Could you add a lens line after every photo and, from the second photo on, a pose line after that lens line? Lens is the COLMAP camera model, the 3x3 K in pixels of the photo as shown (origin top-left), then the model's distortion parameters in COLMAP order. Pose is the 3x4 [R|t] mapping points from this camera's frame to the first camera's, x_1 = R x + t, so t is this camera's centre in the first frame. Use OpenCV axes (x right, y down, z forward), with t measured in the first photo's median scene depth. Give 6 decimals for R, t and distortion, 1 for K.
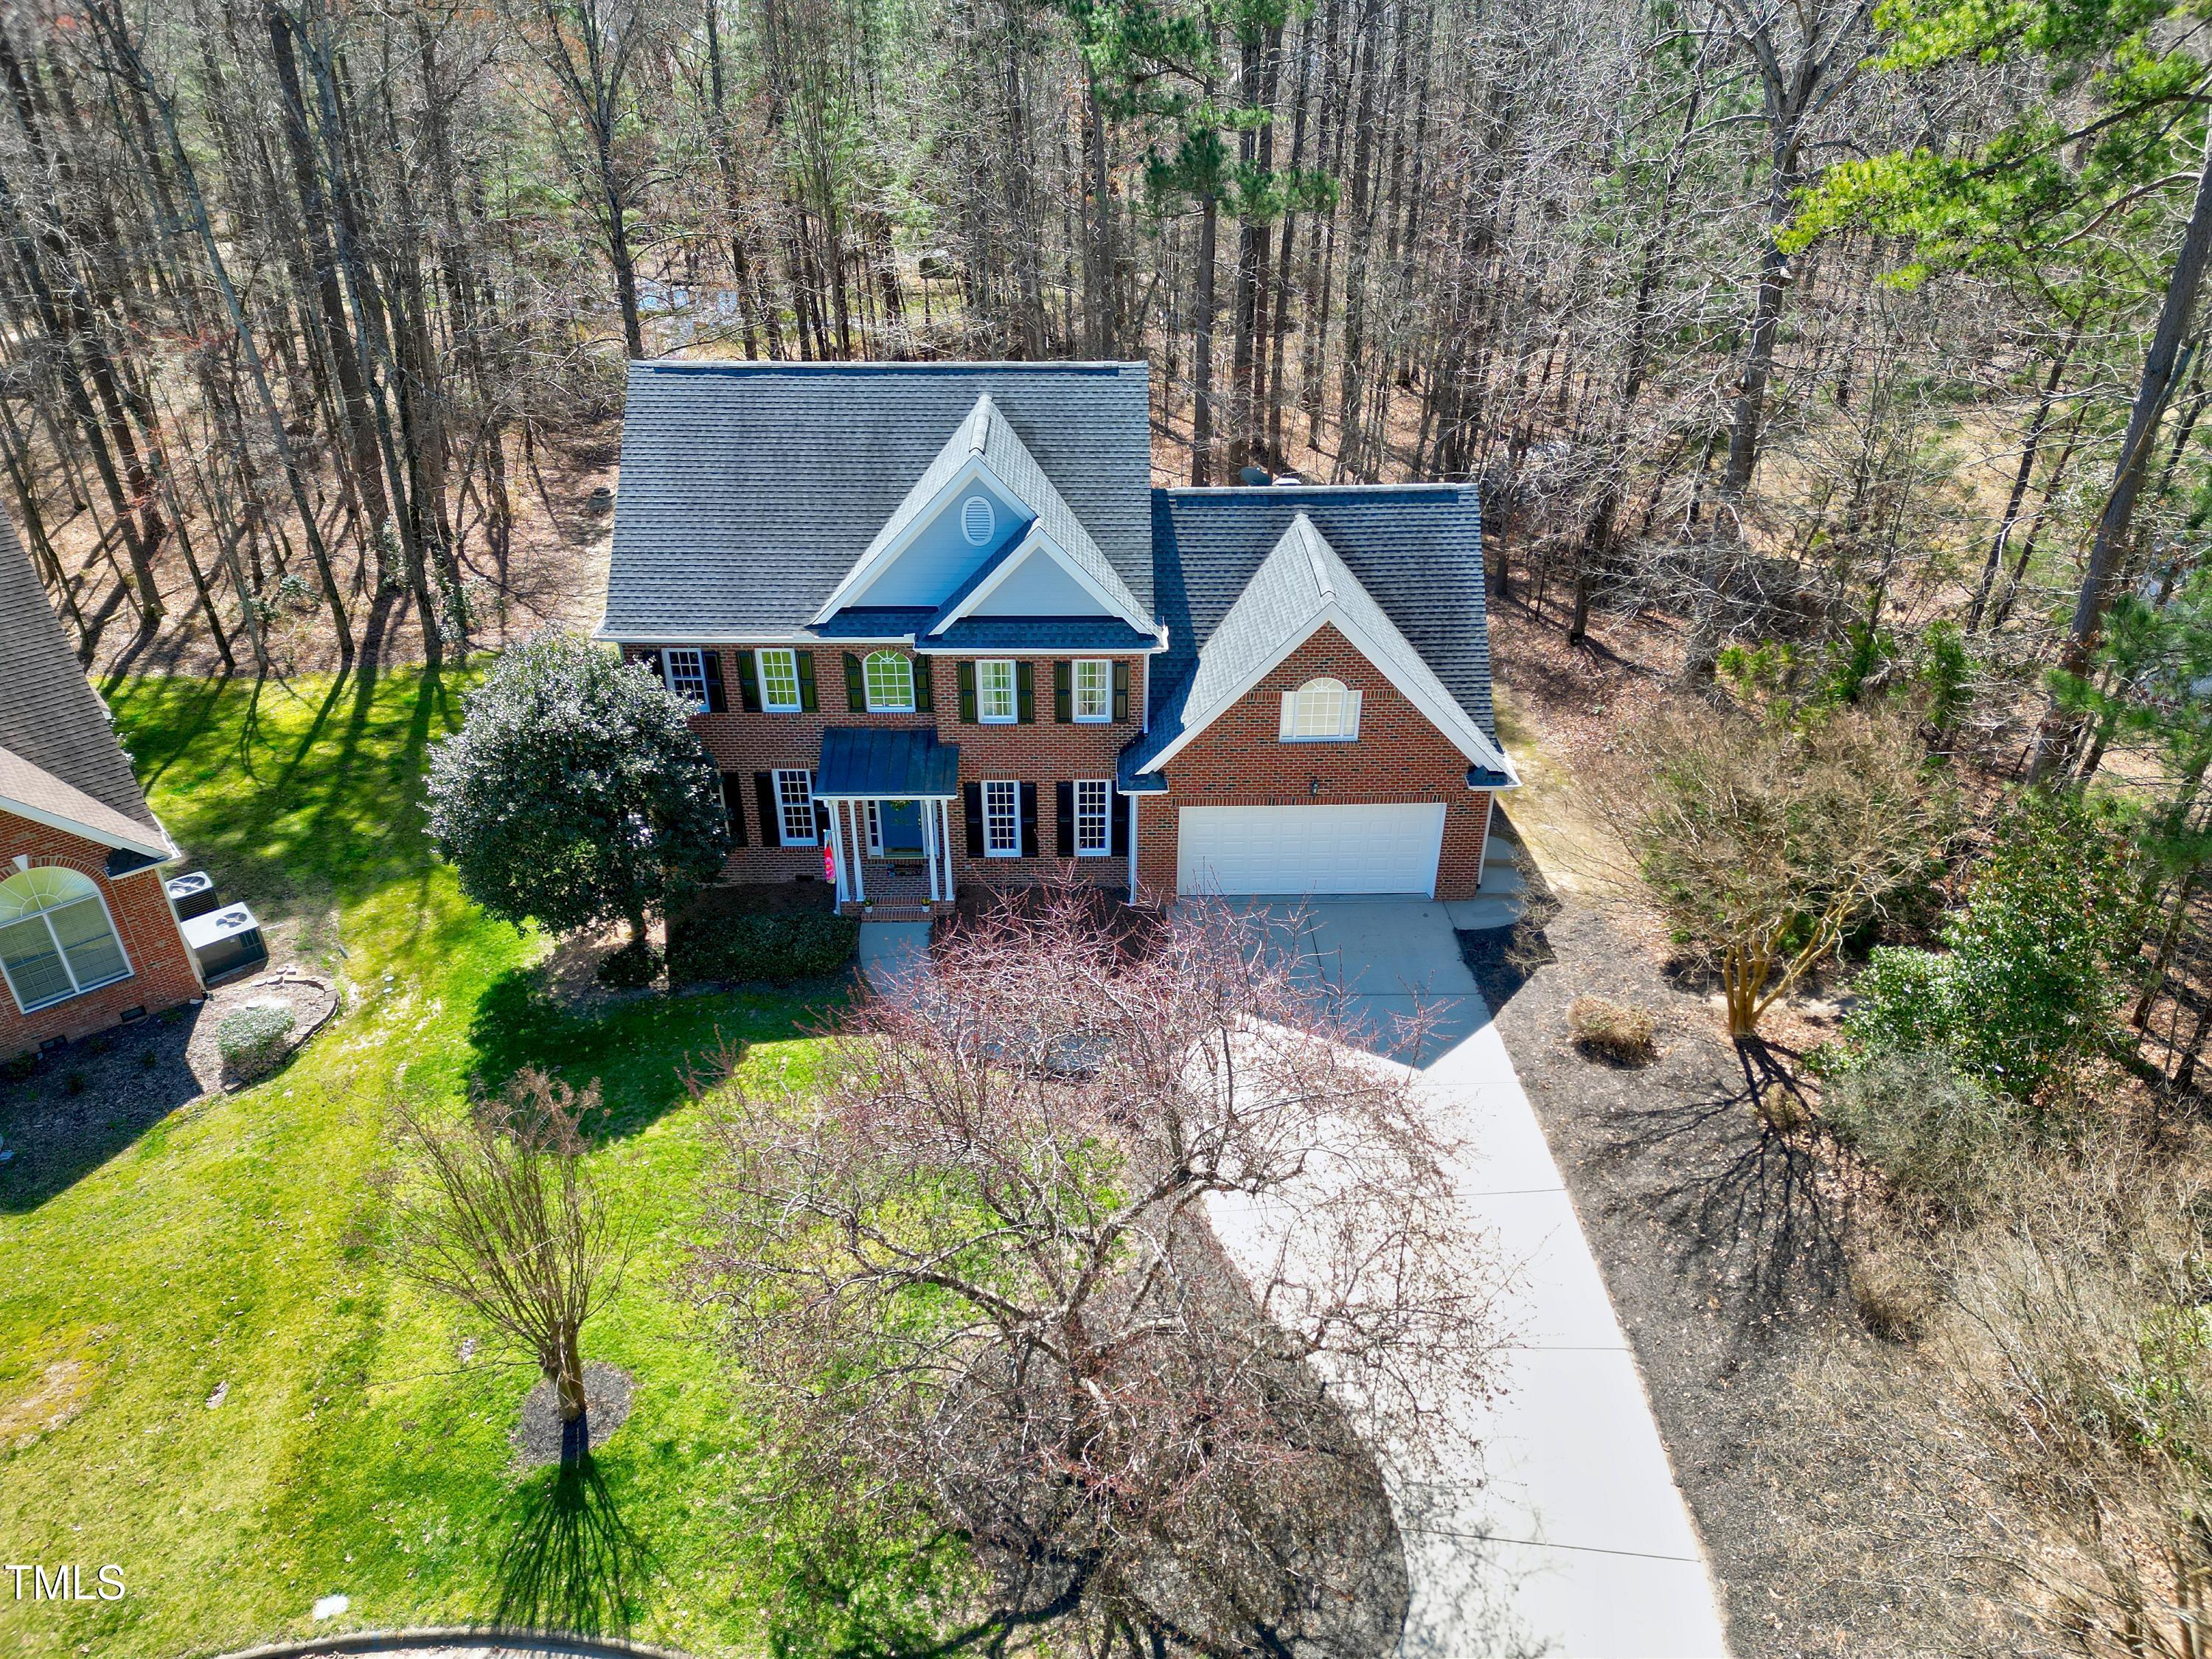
lens RADIAL K [[1550.8, 0, 1104.6], [0, 1550.8, 817.6], [0, 0, 1]] dist [0.070606, -0.062750]
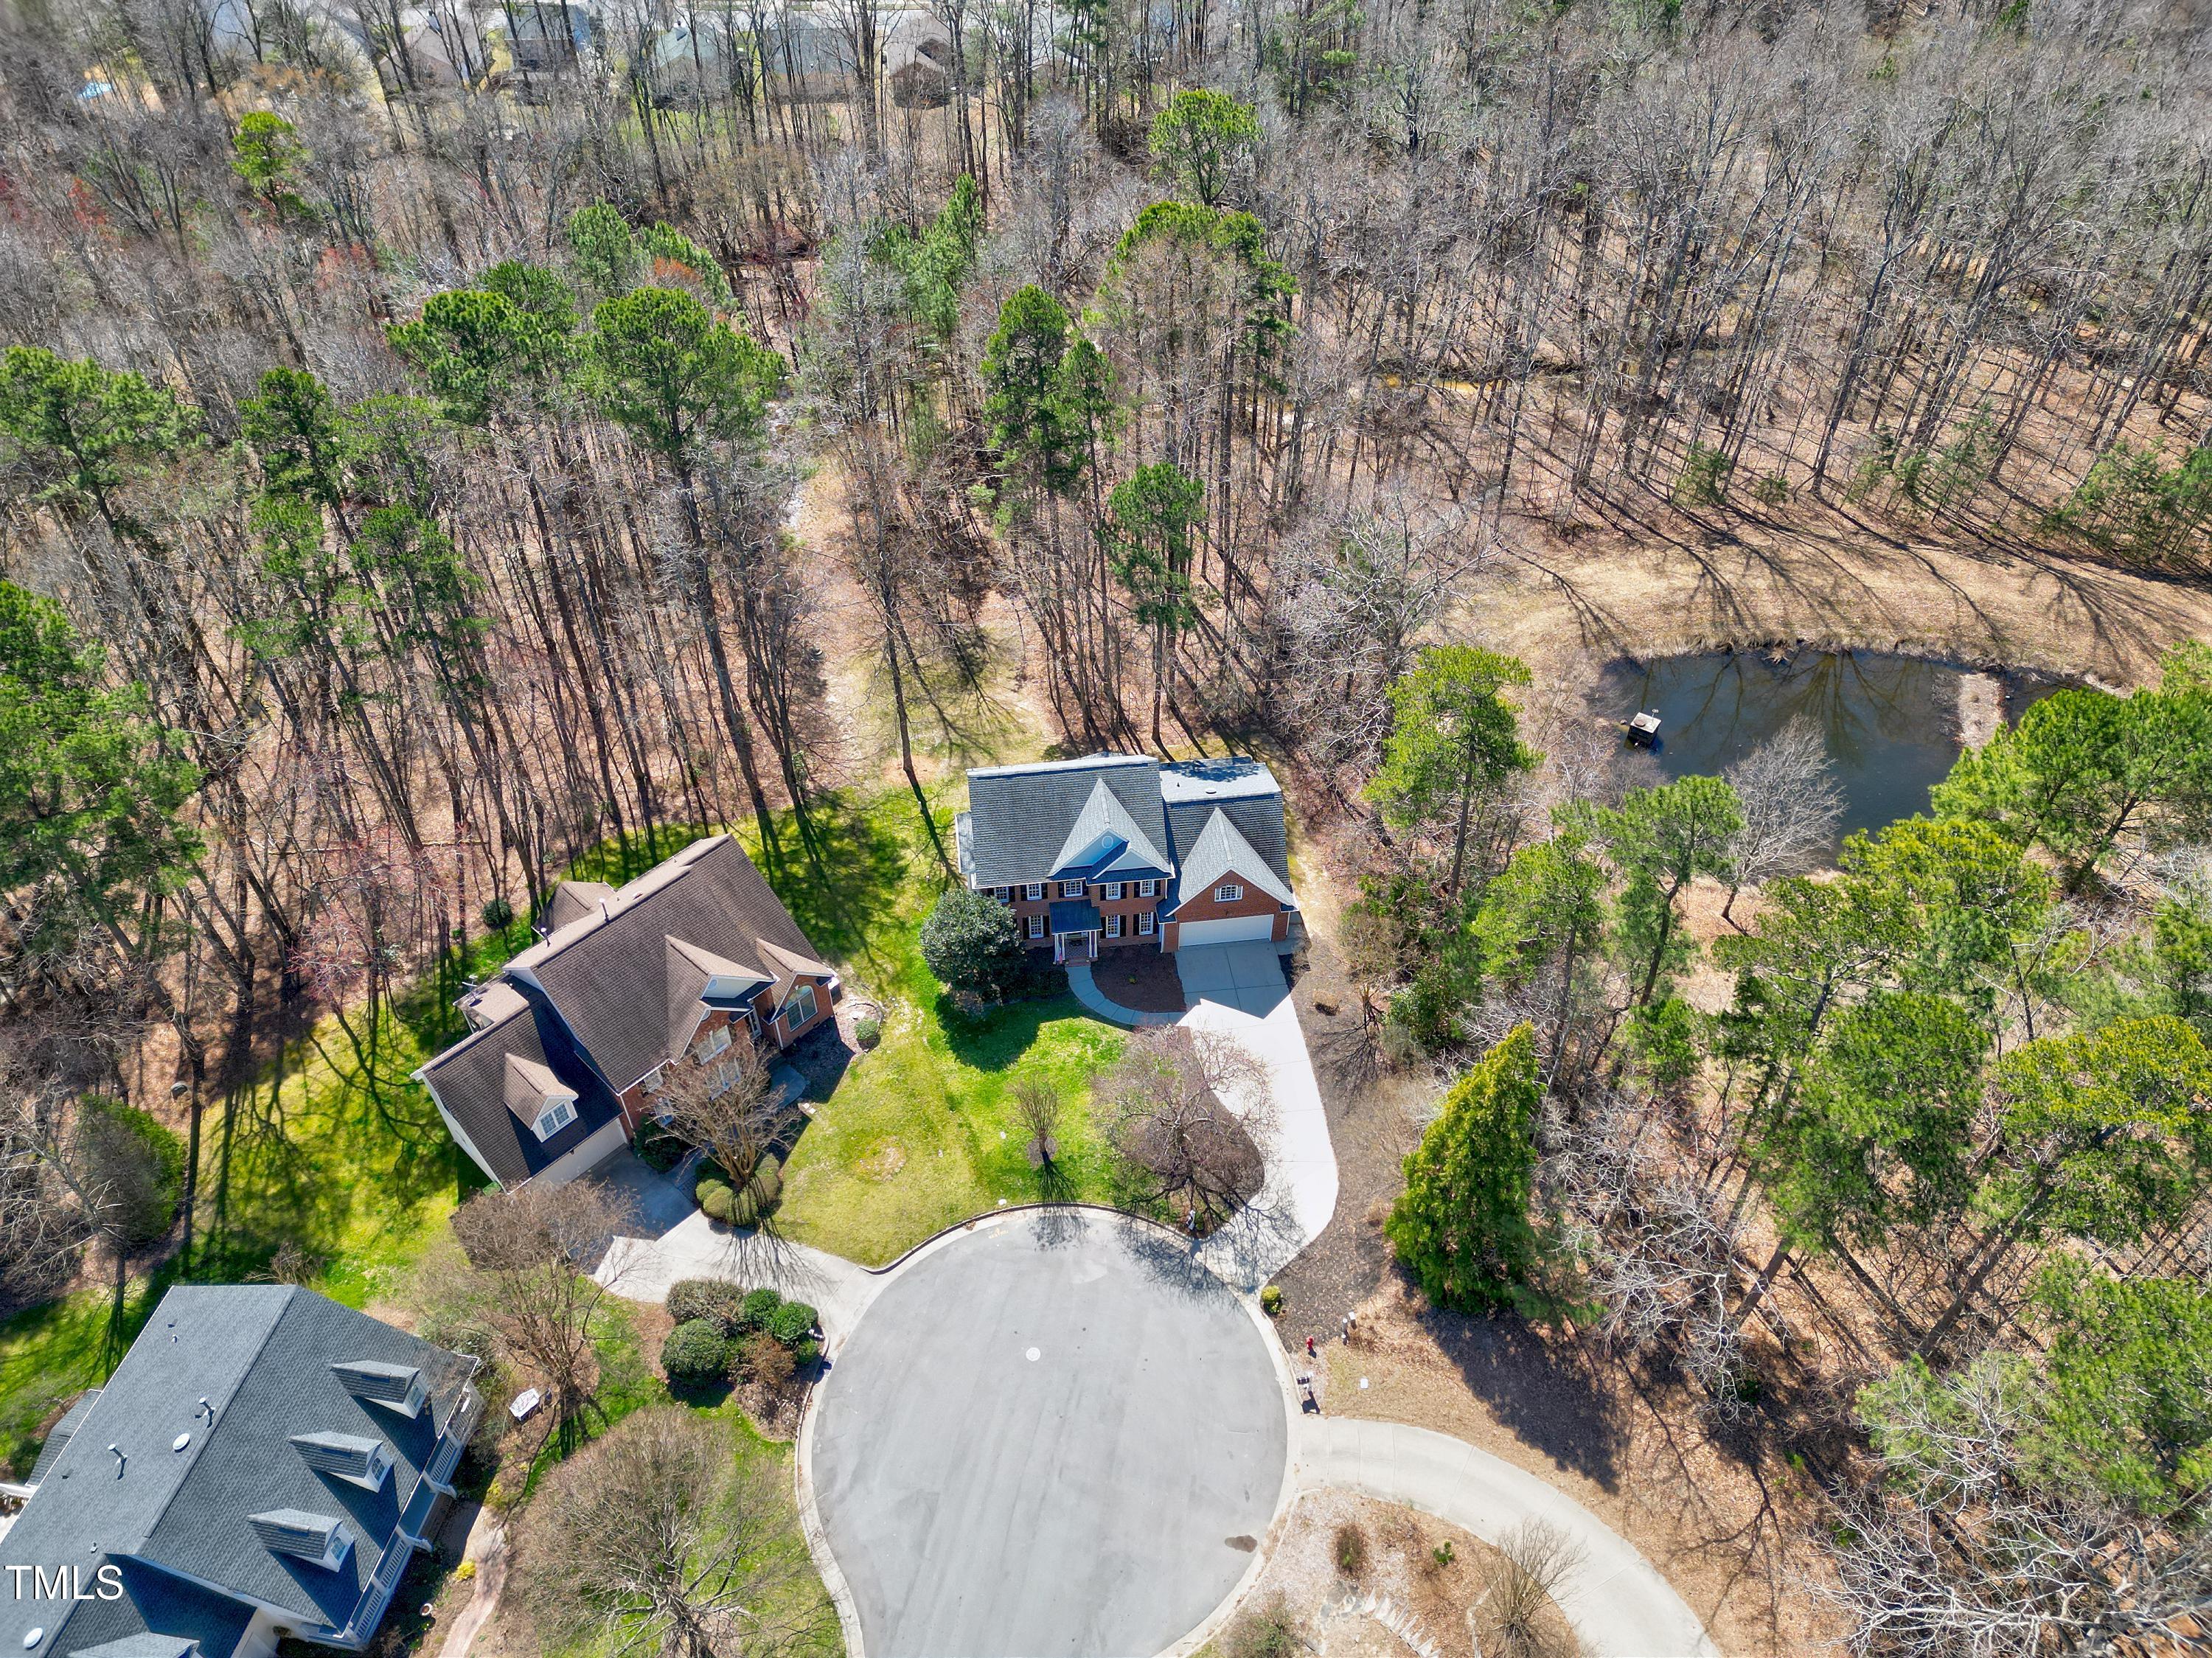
lens RADIAL K [[1550.7, 0, 1104.6], [0, 1550.7, 817.1], [0, 0, 1]] dist [0.070606, -0.062750]
pose [[0.994272, -0.072427, 0.078595, -0.297175], [0.052451, 0.971392, 0.231617, -0.864475], [-0.093122, -0.226168, 0.969627, -1.687554]]
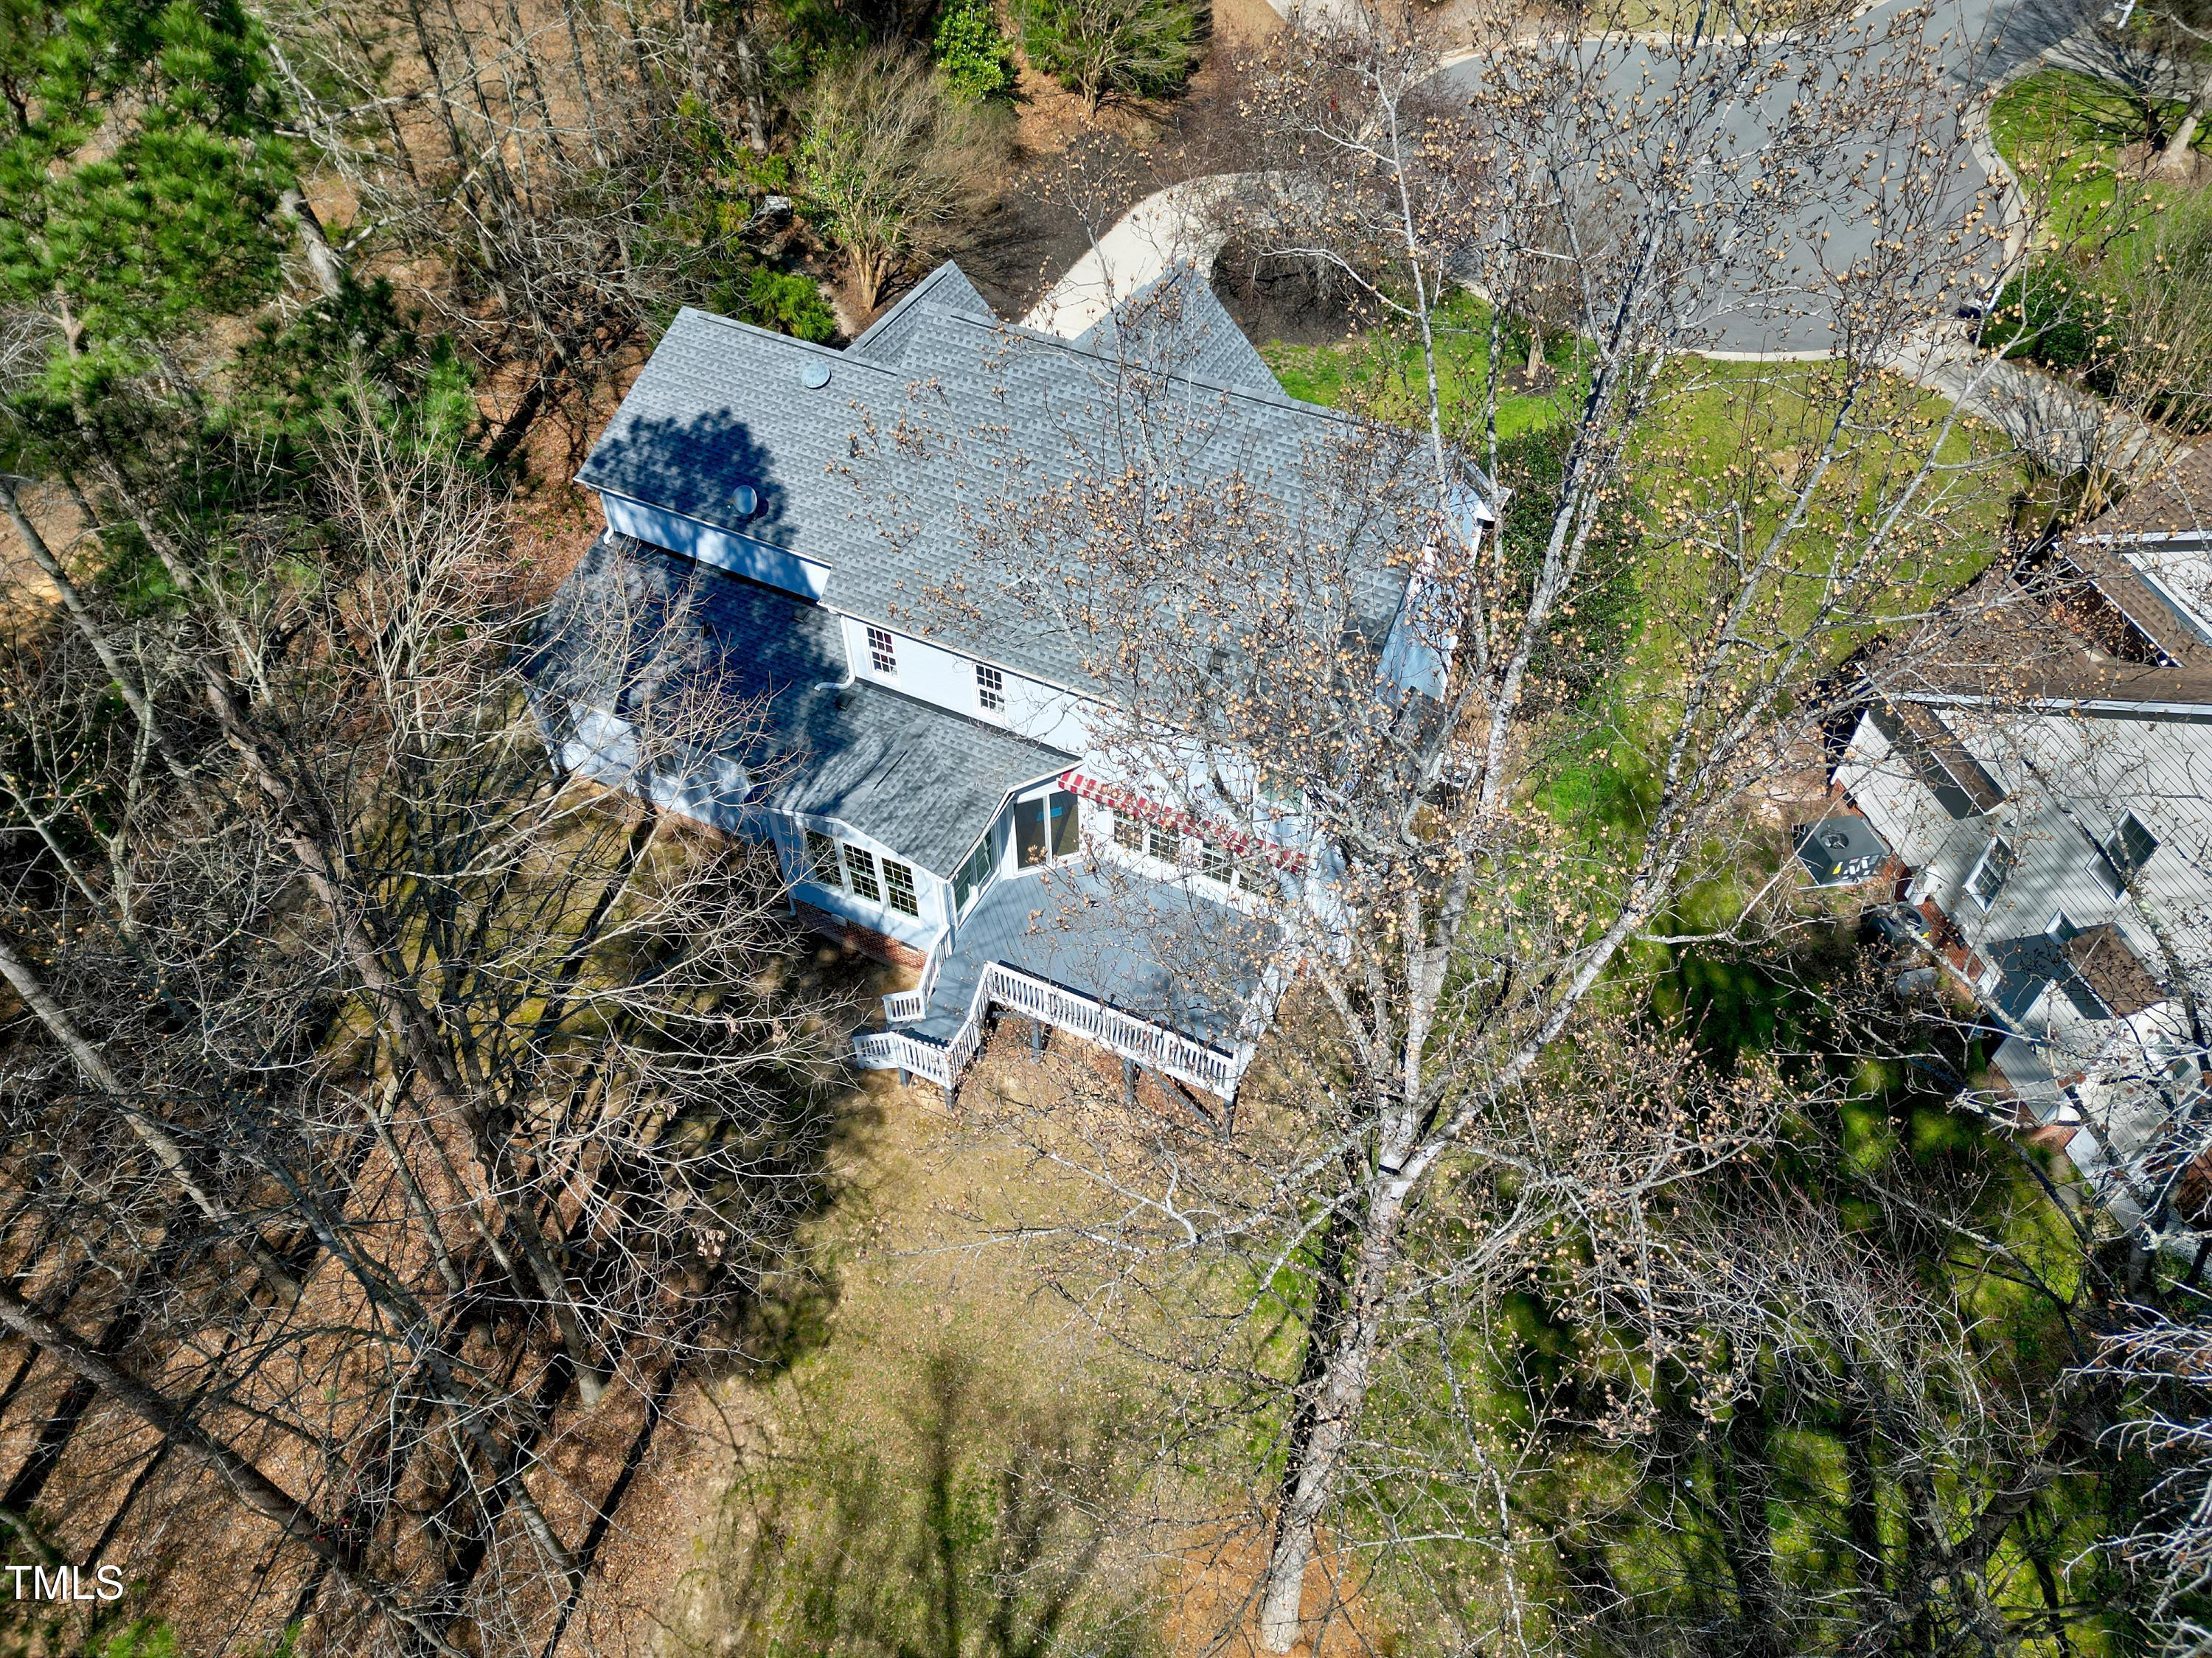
lens RADIAL K [[1580.0, 0, 1097.6], [0, 1580.0, 797.9], [0, 0, 1]] dist [0.064607, -0.044175]
pose [[-0.887563, -0.322548, 0.328930, -0.499652], [0.243438, 0.277797, 0.929283, -1.133436], [-0.391114, 0.904871, -0.168042, 1.473397]]
